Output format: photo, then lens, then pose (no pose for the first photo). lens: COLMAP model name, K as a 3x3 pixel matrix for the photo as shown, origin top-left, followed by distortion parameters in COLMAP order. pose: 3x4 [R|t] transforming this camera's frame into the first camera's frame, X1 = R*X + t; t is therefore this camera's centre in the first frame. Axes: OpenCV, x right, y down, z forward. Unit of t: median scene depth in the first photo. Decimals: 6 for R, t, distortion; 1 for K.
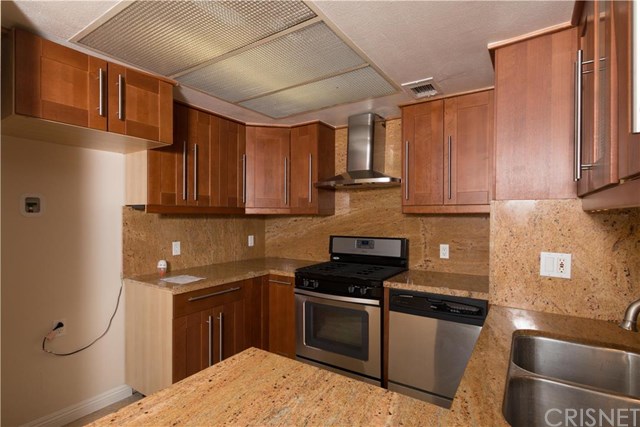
lens RADIAL K [[319.4, 0, 321.7], [0, 319.4, 217.0], [0, 0, 1]] dist [-0.002981, -0.000670]
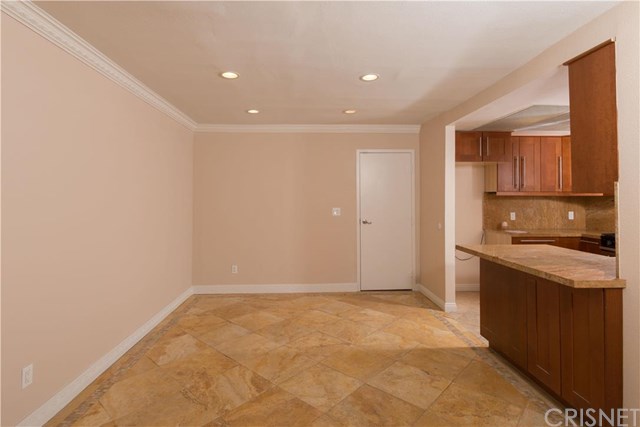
lens RADIAL K [[319.4, 0, 313.4], [0, 319.4, 196.0], [0, 0, 1]] dist [-0.002981, -0.000670]
pose [[0.569866, -0.004862, -0.821723, 0.369820], [-0.000116, 0.999982, -0.005997, 0.000566], [0.821737, 0.003512, 0.569855, -0.927443]]
